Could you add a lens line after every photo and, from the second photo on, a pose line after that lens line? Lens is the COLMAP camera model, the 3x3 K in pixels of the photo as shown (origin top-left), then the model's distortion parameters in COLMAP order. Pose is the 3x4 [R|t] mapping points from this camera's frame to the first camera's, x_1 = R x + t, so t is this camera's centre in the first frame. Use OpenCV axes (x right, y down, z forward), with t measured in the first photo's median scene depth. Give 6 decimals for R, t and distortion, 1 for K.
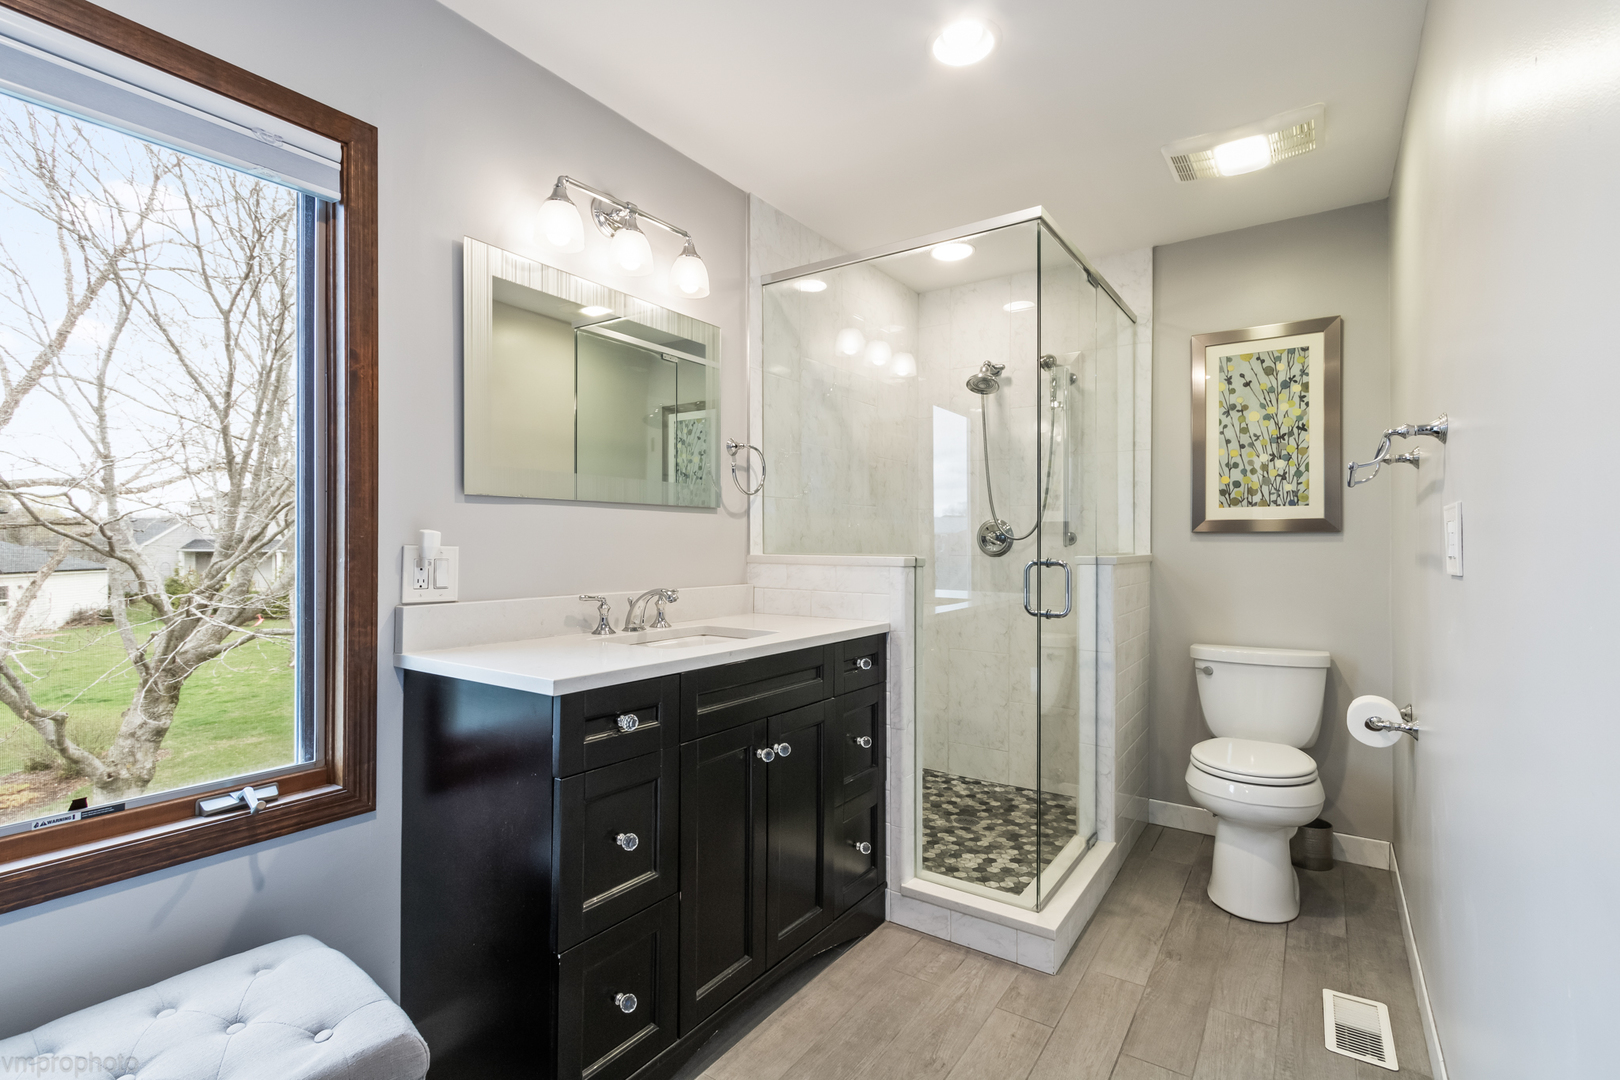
lens RADIAL K [[742.7, 0, 818.1], [0, 742.7, 547.1], [0, 0, 1]] dist [0.002115, -0.000279]
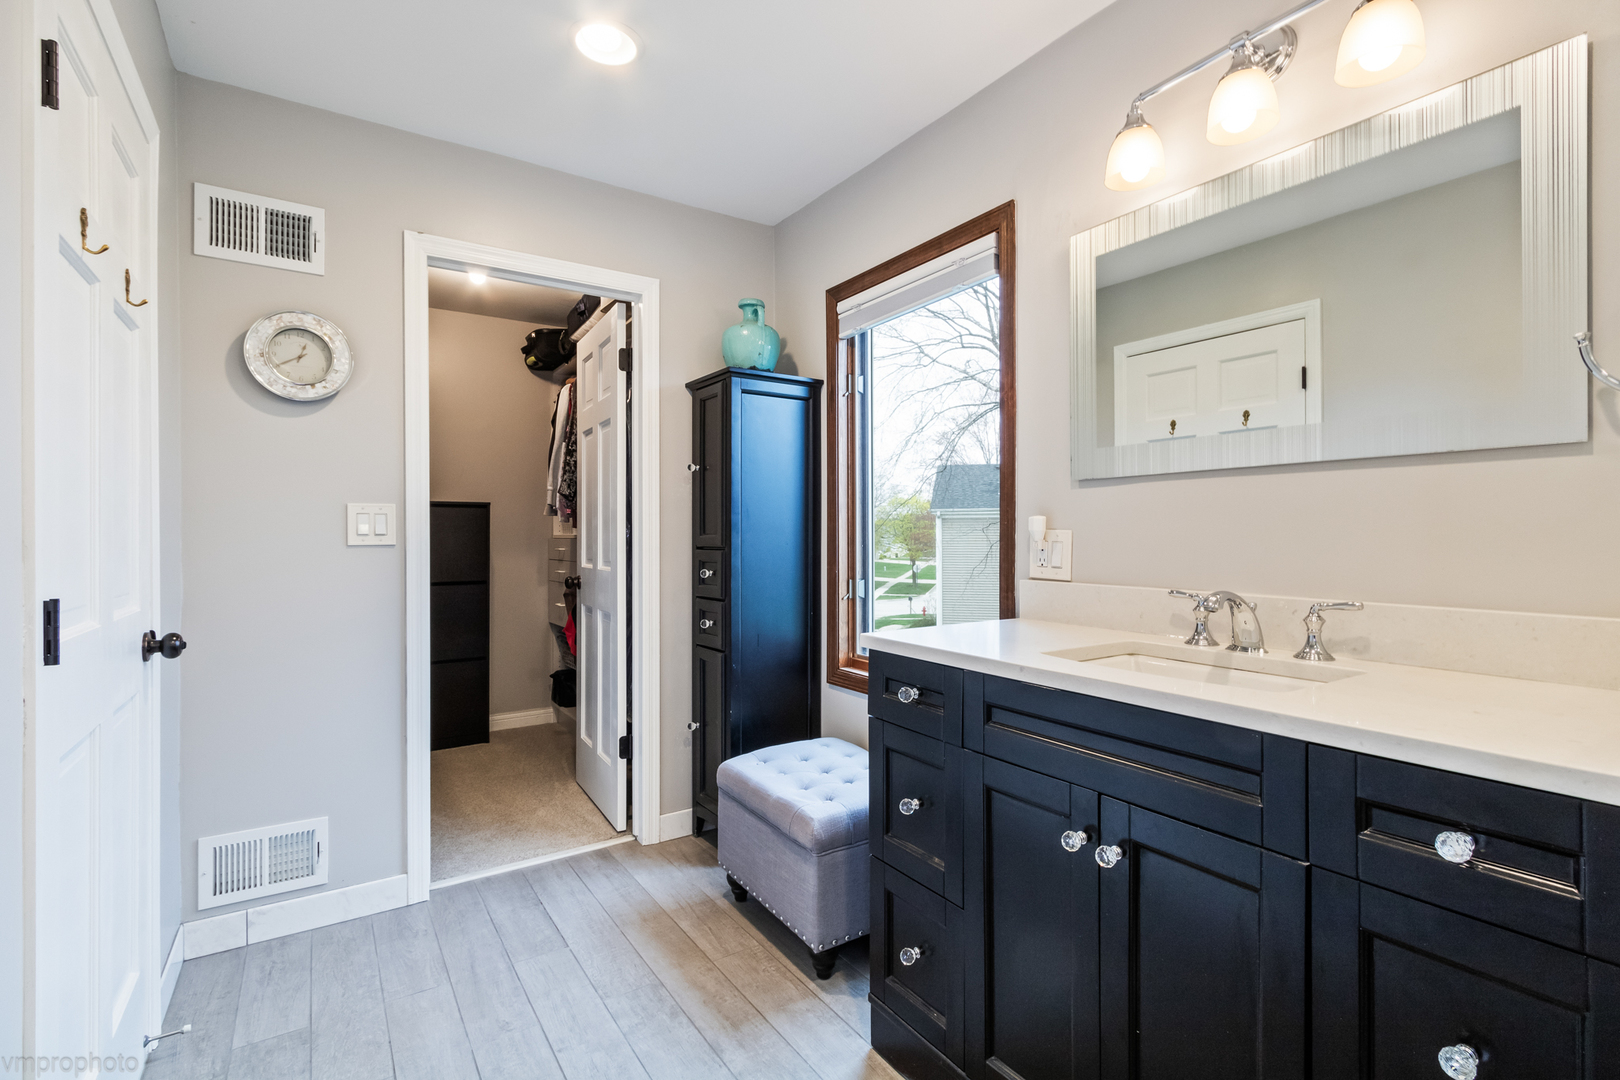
lens RADIAL K [[753.9, 0, 824.6], [0, 753.9, 536.0], [0, 0, 1]] dist [0.002710, 0.000260]
pose [[-0.383905, -0.000643, -0.923372, 0.607401], [-0.010264, 0.999941, 0.003571, 0.006715], [0.923316, 0.010848, -0.383889, 1.018777]]
